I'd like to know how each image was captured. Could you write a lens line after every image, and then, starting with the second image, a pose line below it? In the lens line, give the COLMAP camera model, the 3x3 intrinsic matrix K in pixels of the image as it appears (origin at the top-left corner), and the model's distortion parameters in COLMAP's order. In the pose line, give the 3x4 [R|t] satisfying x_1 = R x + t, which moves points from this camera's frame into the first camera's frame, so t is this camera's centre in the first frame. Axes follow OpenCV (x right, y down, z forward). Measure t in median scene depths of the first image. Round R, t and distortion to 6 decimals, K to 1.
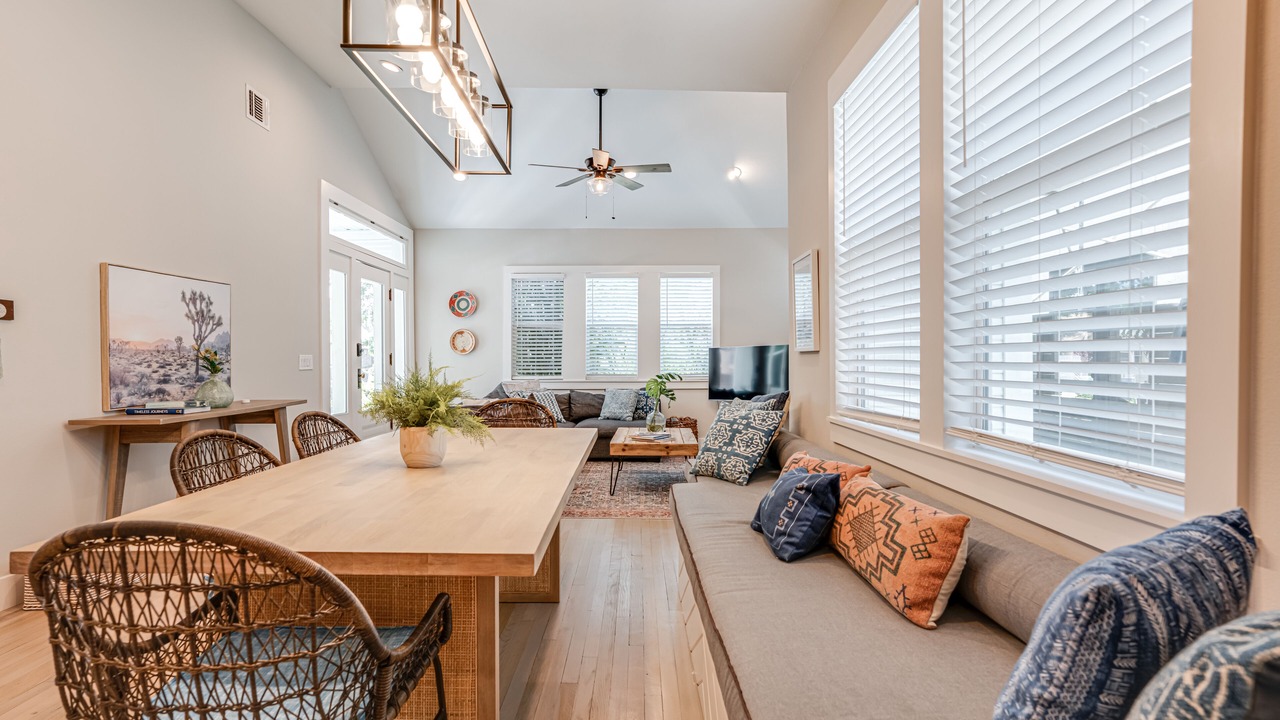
lens RADIAL K [[625.9, 0, 627.7], [0, 625.9, 354.4], [0, 0, 1]] dist [-0.020626, 0.000458]
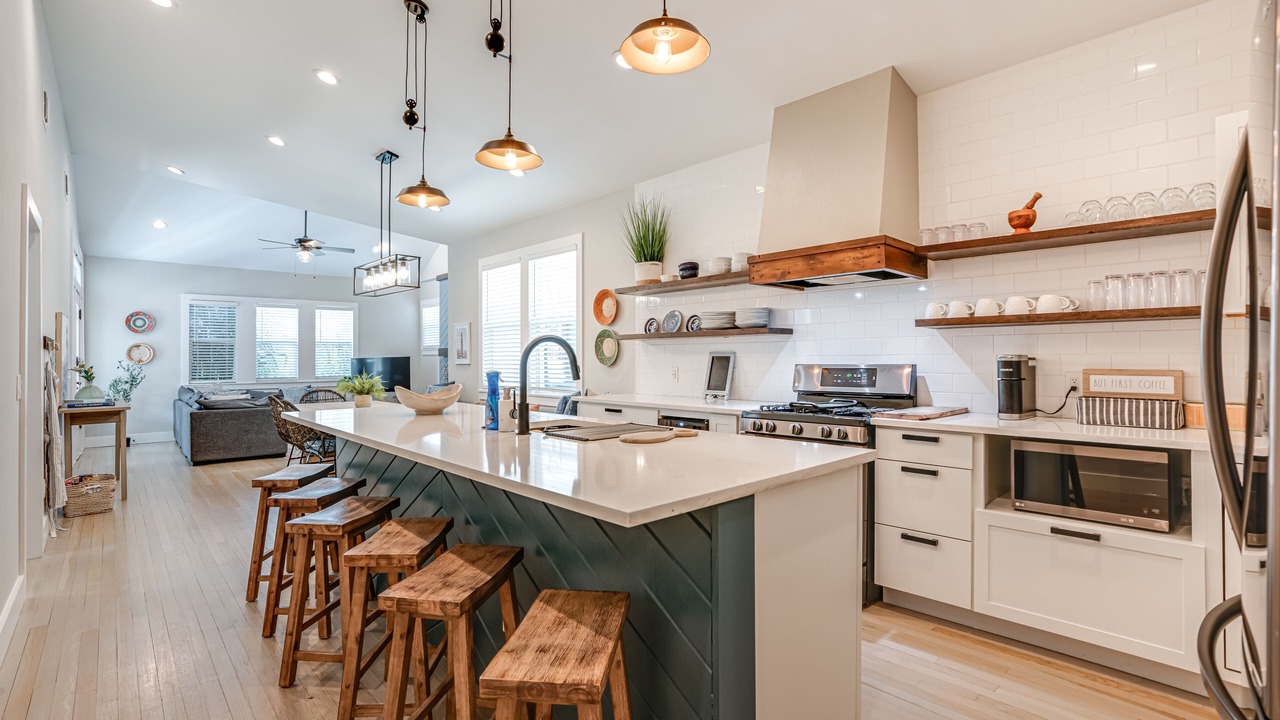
lens RADIAL K [[625.9, 0, 627.7], [0, 625.9, 354.4], [0, 0, 1]] dist [-0.020626, 0.000458]
pose [[0.731222, -0.002105, 0.682136, -0.439393], [0.002124, 0.999997, 0.000809, -0.020302], [-0.682136, 0.000857, 0.731225, -0.578379]]
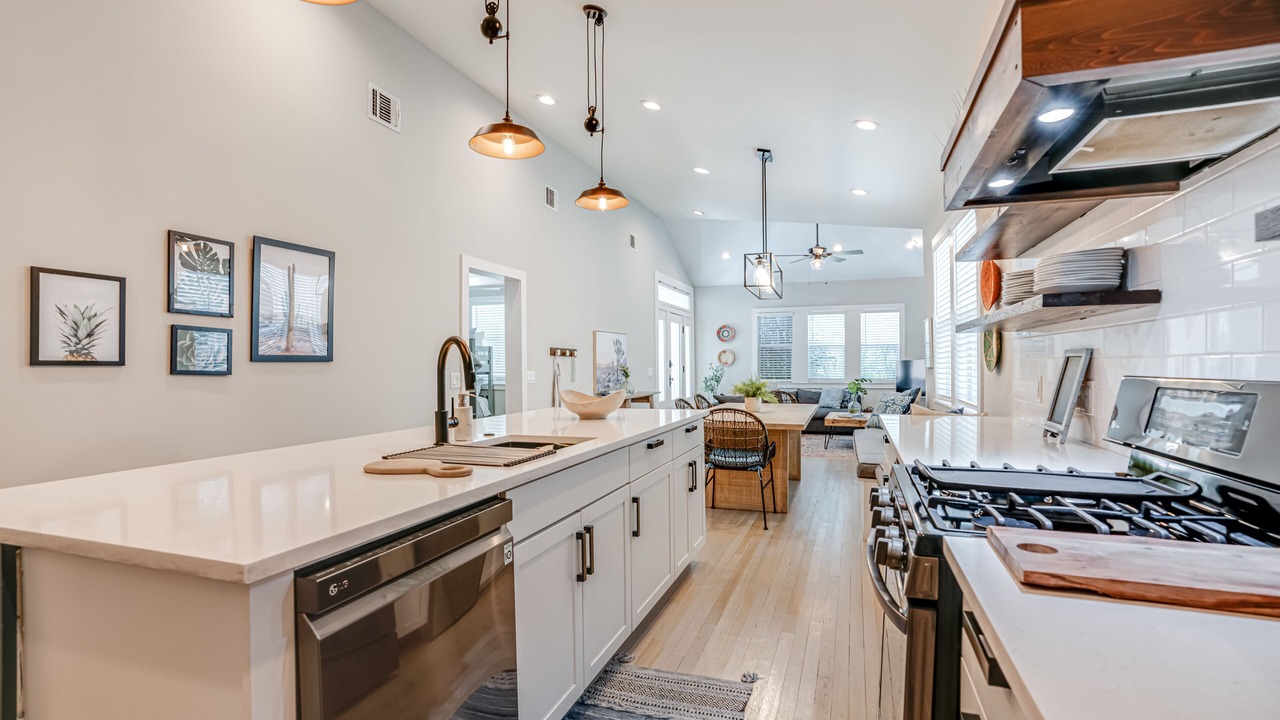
lens RADIAL K [[590.4, 0, 631.4], [0, 590.4, 363.7], [0, 0, 1]] dist [-0.000243, 0.000150]
pose [[0.940526, -0.005975, -0.339670, 0.017978], [0.008349, 0.999950, 0.005527, -0.017388], [0.339620, -0.008034, 0.940528, -0.533143]]
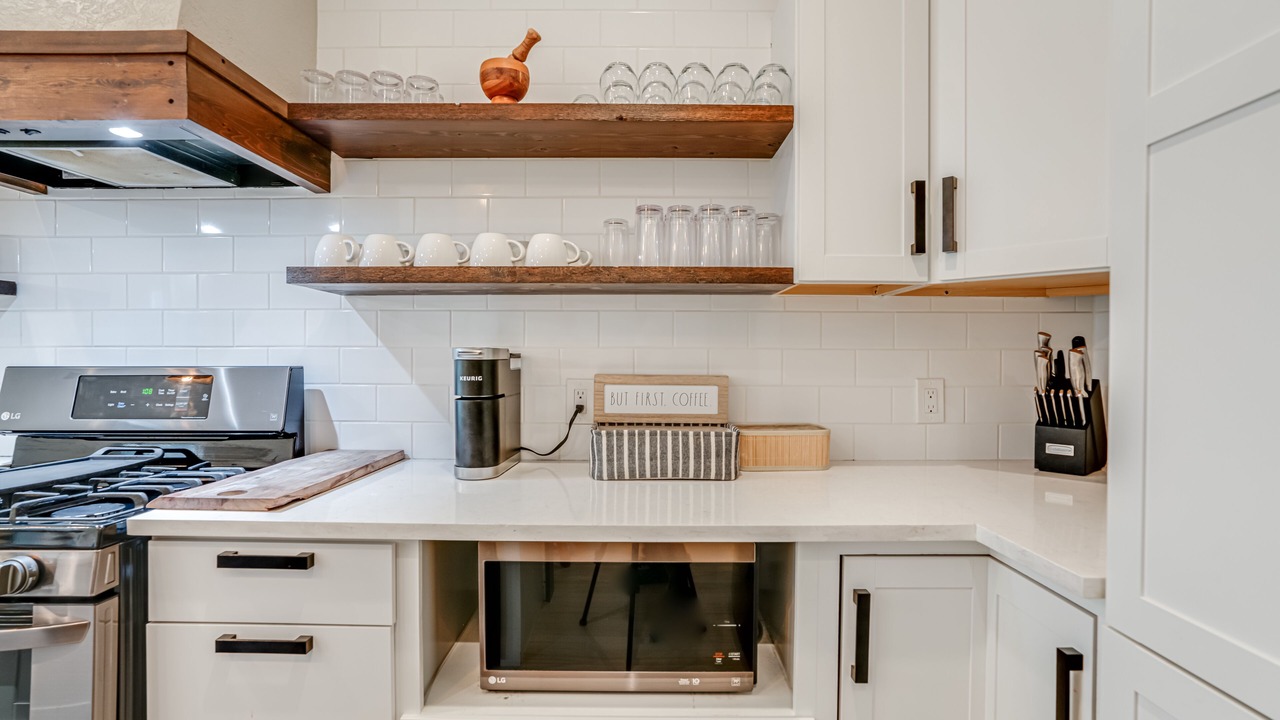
lens RADIAL K [[639.1, 0, 669.4], [0, 639.1, 365.9], [0, 0, 1]] dist [-0.012850, 0.001161]
pose [[-0.016671, -0.019518, 0.999670, -0.151649], [-0.010643, 0.999756, 0.019342, -0.017483], [-0.999804, -0.010317, -0.016875, -0.500936]]
